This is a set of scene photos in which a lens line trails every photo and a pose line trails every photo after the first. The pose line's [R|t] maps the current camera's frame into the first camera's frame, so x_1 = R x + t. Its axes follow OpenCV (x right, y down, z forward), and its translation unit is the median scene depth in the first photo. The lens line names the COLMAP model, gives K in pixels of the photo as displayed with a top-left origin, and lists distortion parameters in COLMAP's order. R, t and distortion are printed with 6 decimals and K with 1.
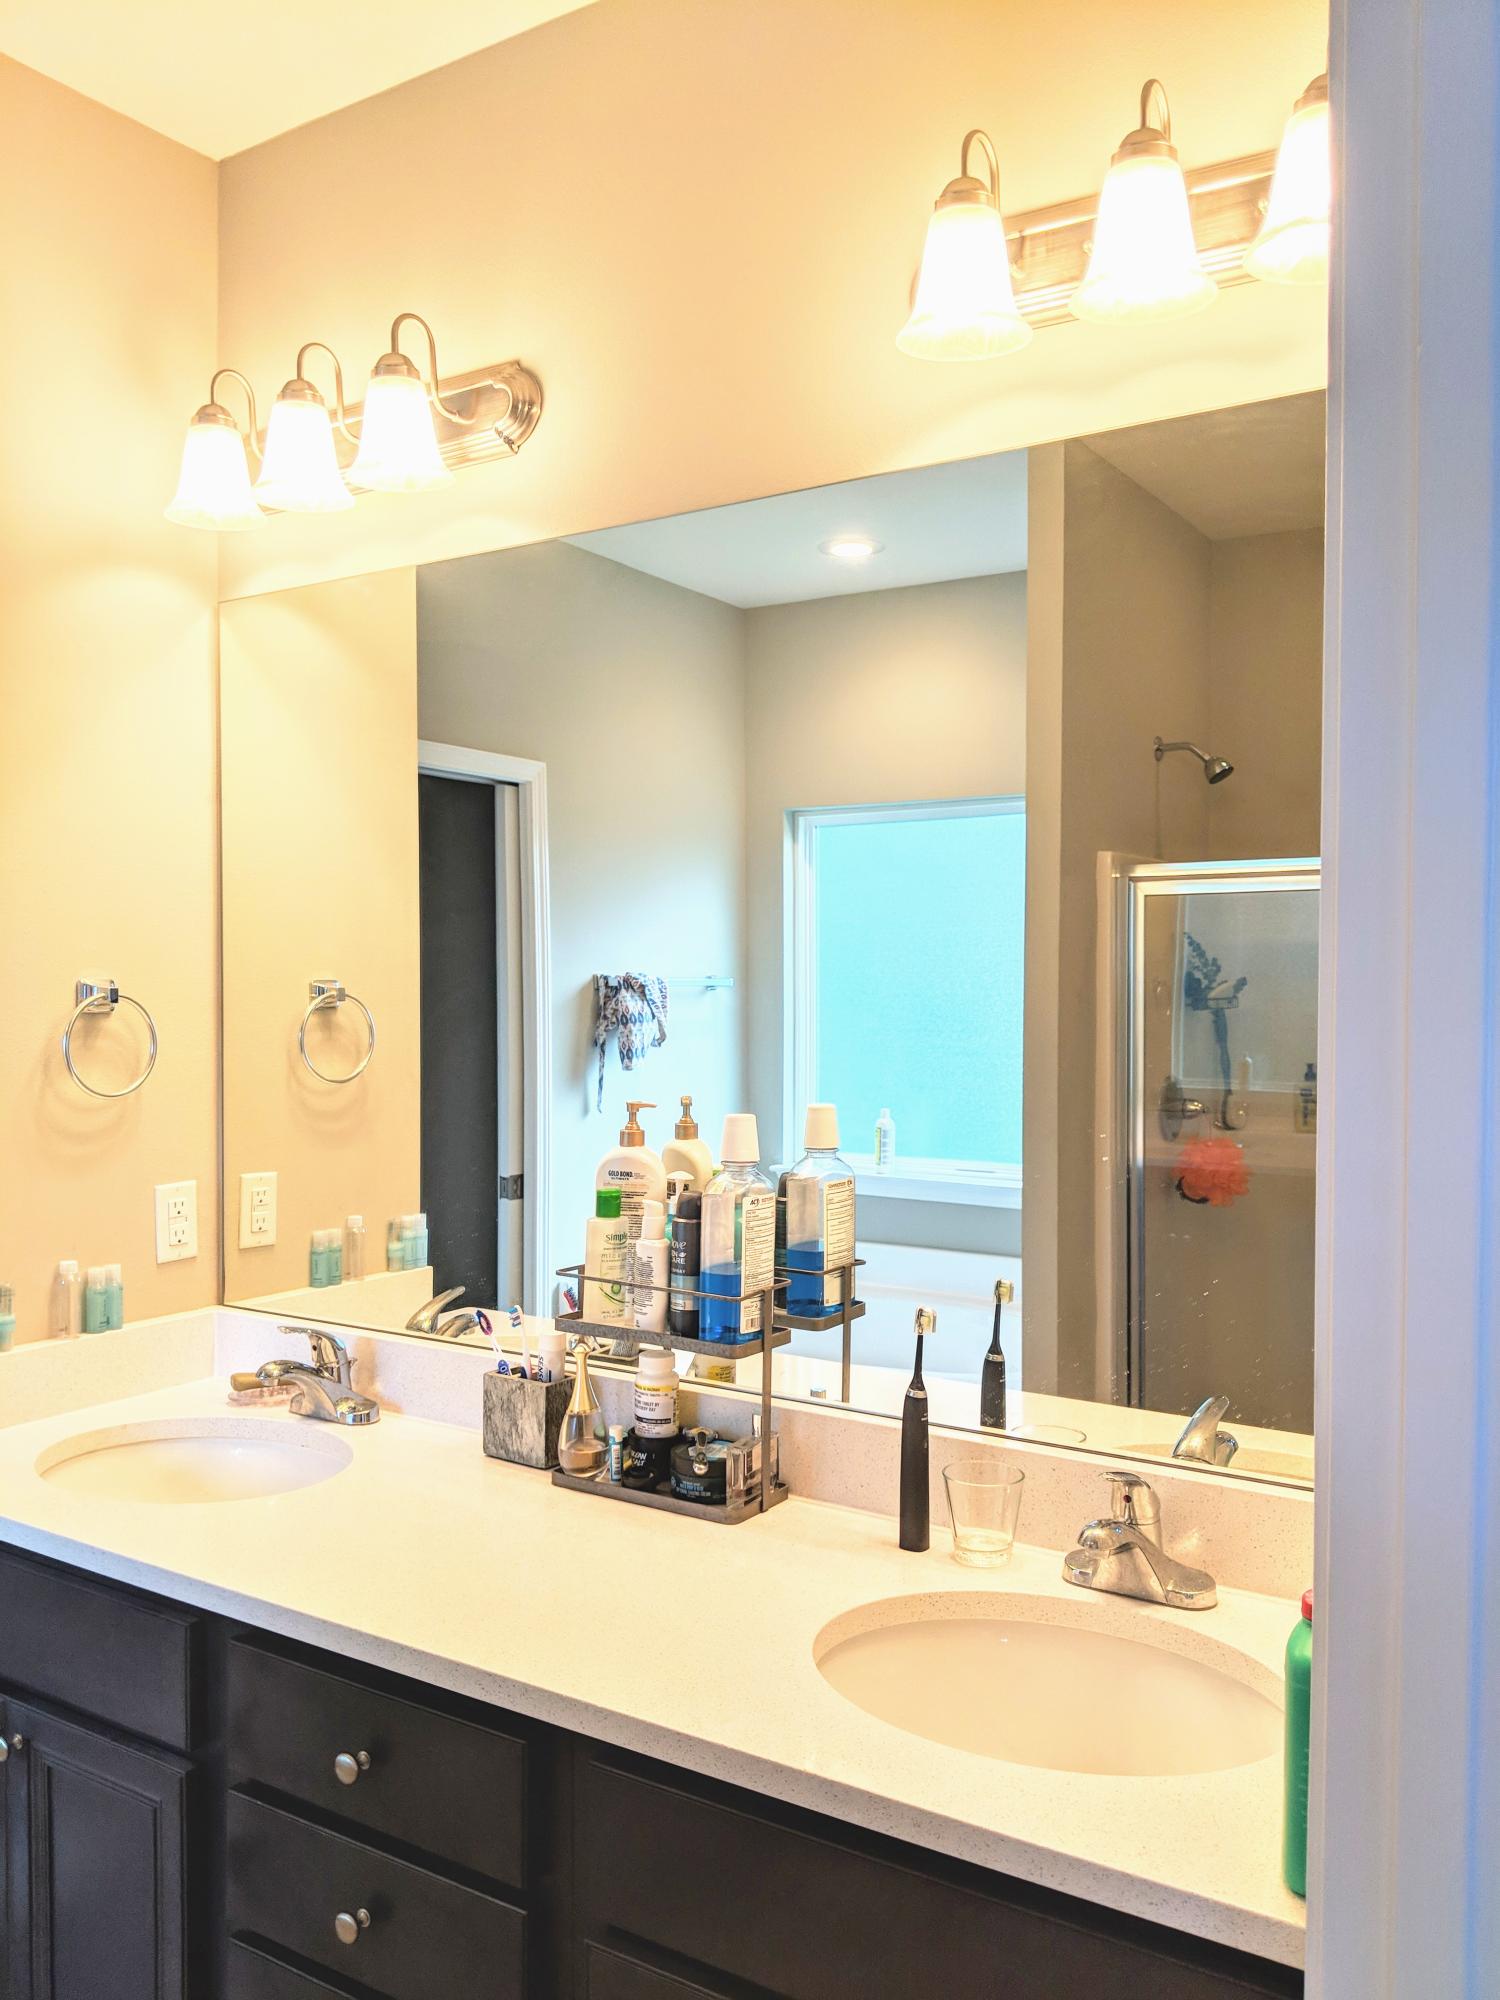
lens RADIAL K [[1590.7, 0, 752.4], [0, 1590.7, 1004.1], [0, 0, 1]] dist [0.053013, -0.093477]
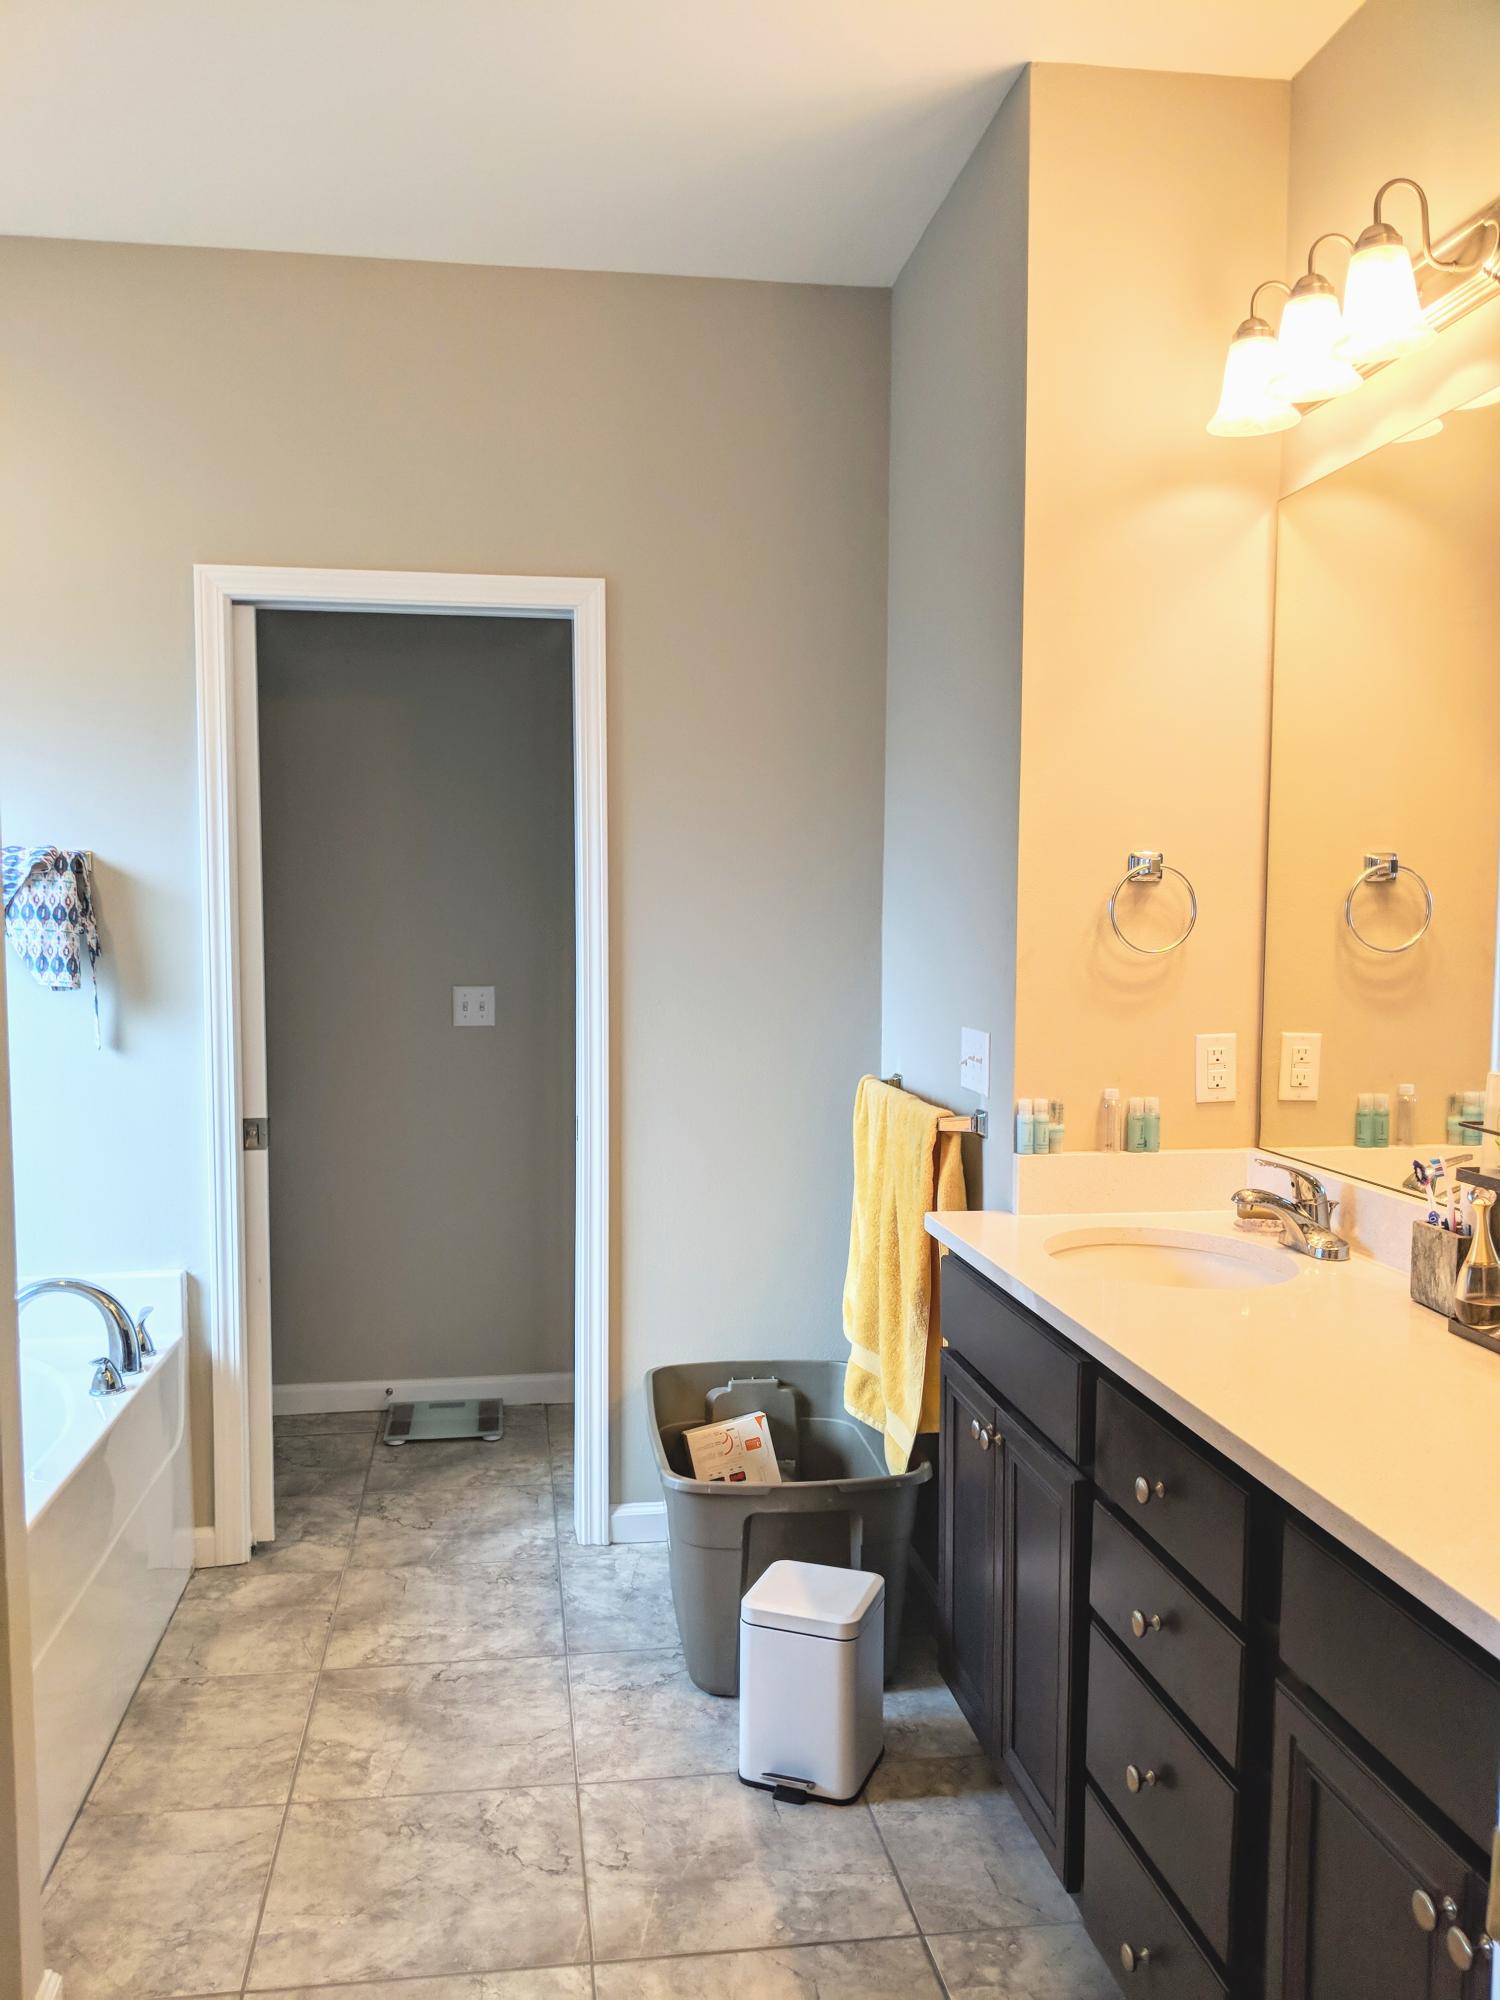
lens RADIAL K [[1590.7, 0, 753.3], [0, 1590.7, 1001.3], [0, 0, 1]] dist [0.053013, -0.093477]
pose [[0.673305, 0.038524, -0.738361, 0.264125], [-0.007250, 0.998938, 0.045509, 0.042712], [0.739329, -0.025288, 0.672869, 0.004736]]
